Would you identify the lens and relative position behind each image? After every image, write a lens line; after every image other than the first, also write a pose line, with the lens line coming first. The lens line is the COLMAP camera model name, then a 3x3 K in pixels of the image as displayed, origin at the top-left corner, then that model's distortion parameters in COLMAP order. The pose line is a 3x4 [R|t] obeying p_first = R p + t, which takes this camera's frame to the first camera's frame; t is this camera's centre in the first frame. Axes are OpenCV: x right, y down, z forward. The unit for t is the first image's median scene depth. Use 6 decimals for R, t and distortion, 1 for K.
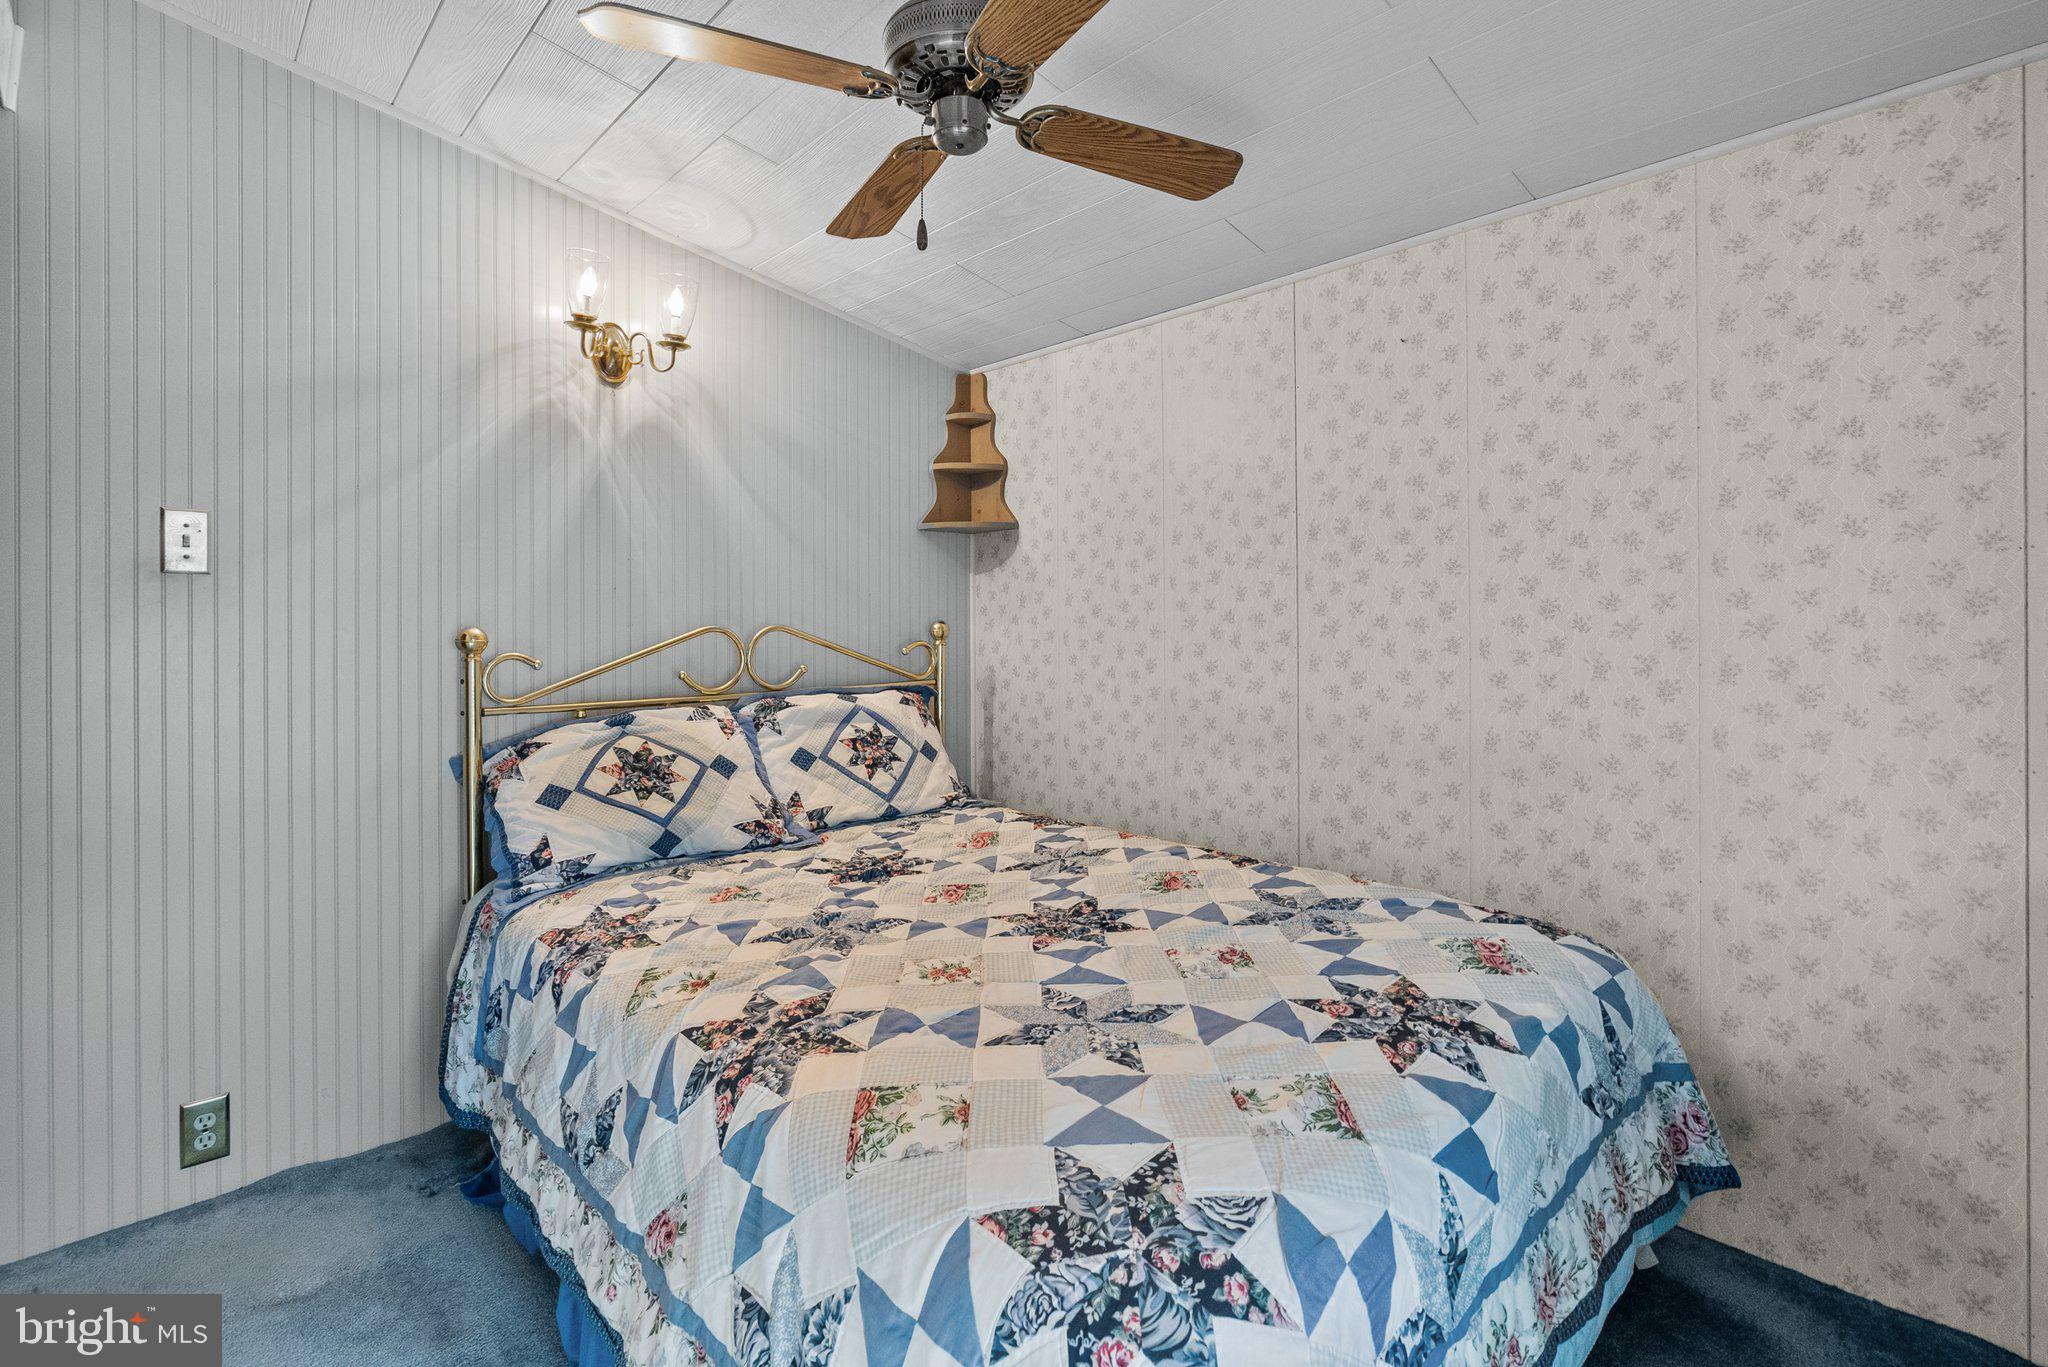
lens RADIAL K [[935.3, 0, 1025.1], [0, 935.3, 640.0], [0, 0, 1]] dist [-0.020253, 0.009992]
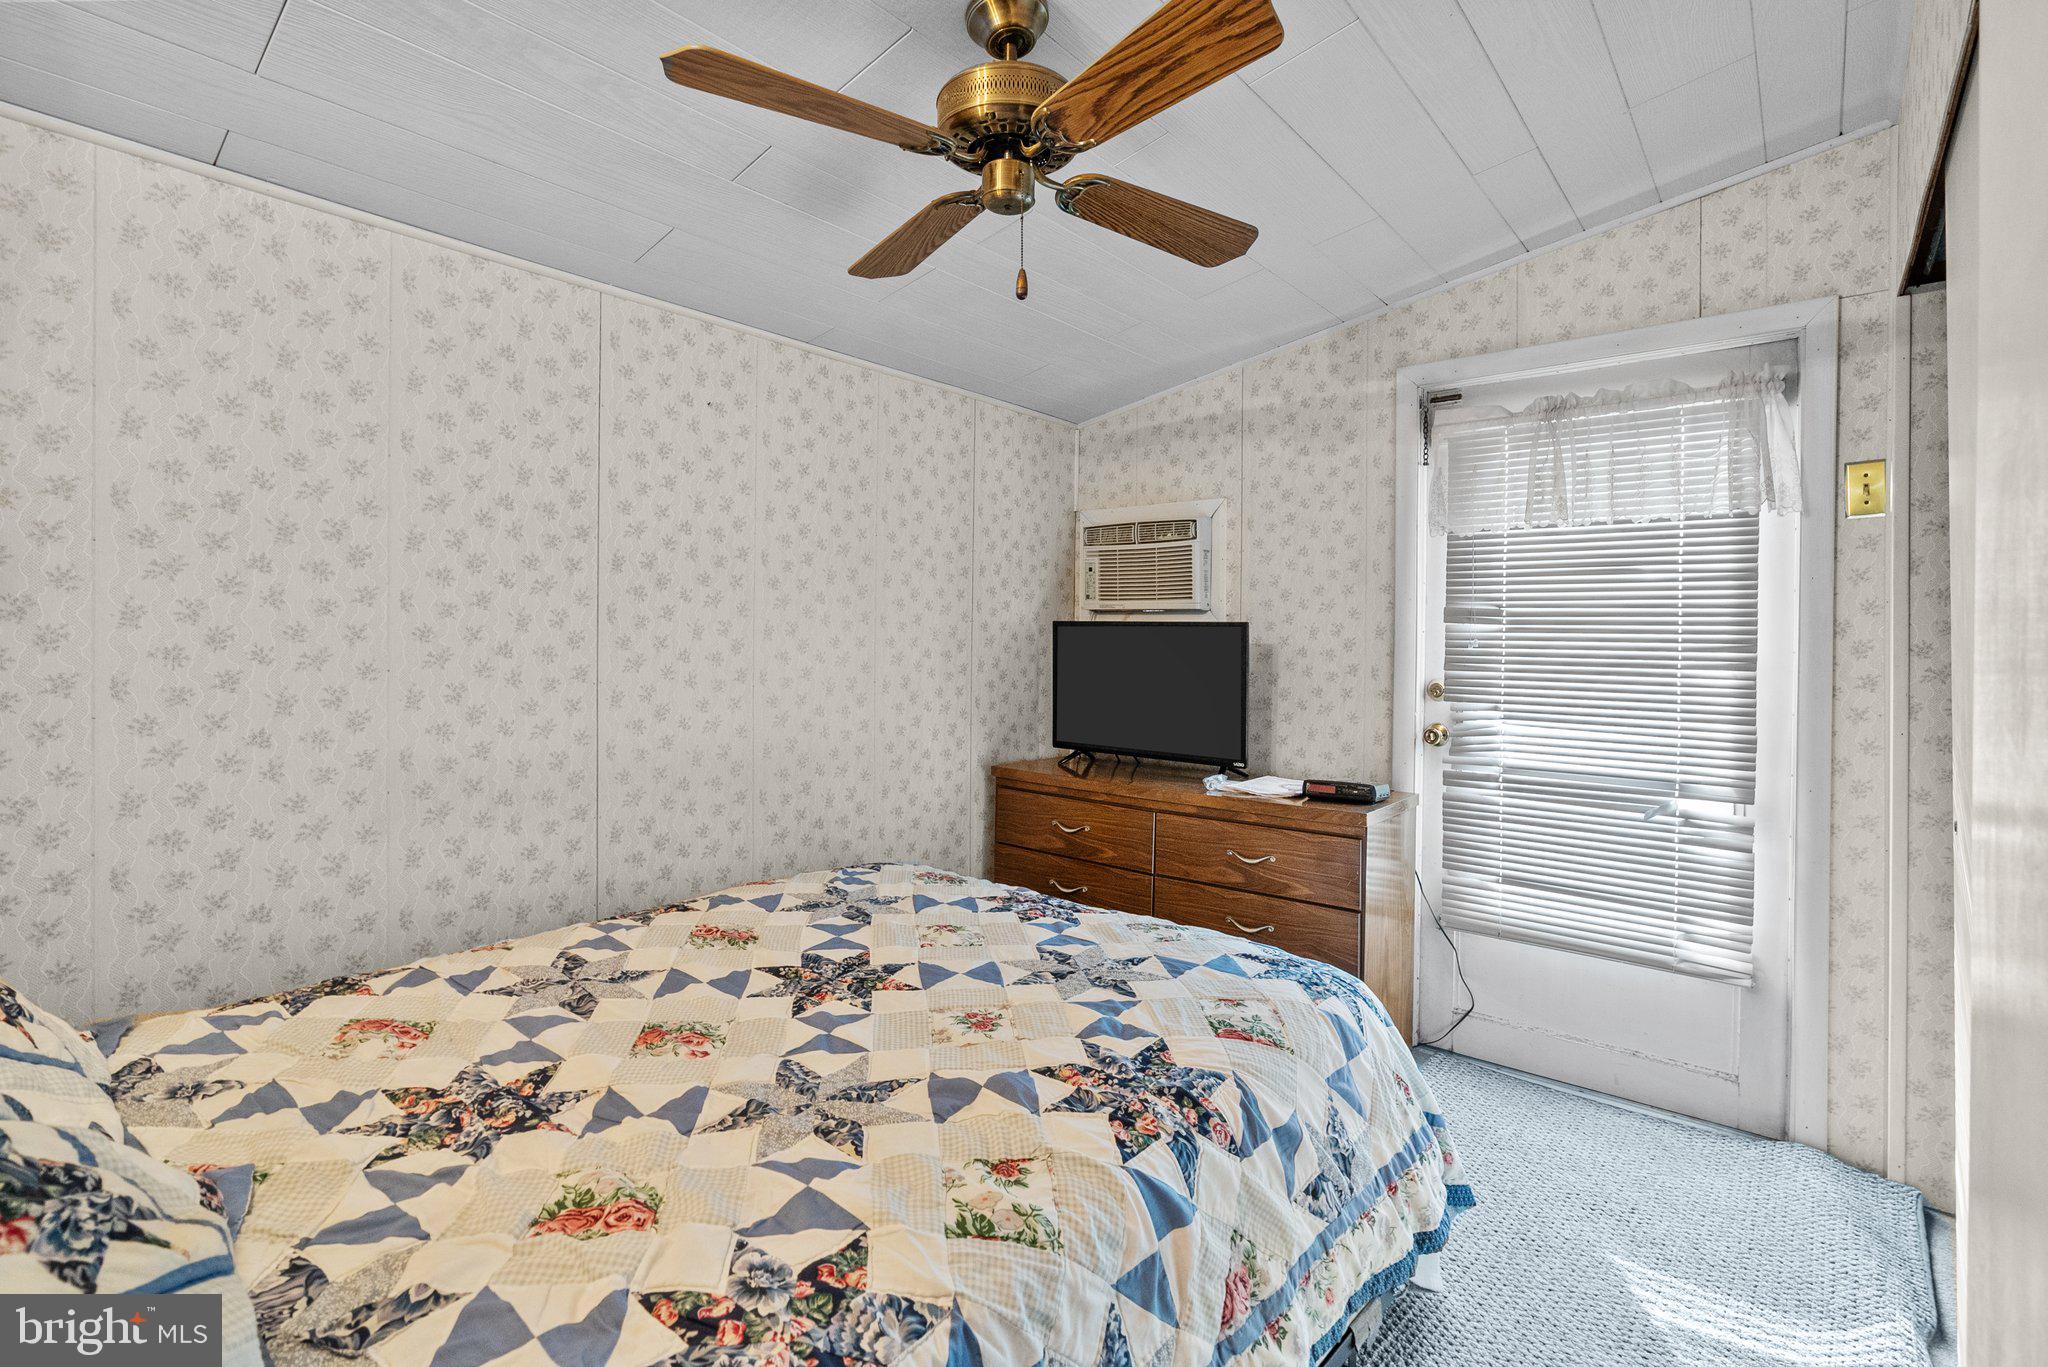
lens RADIAL K [[953.6, 0, 1023.9], [0, 953.6, 653.6], [0, 0, 1]] dist [-0.002846, 0.009157]
pose [[-0.111204, -0.011800, 0.993727, -0.767965], [0.006619, 0.999899, 0.012614, -0.034040], [-0.993776, 0.007980, -0.111115, 0.746905]]
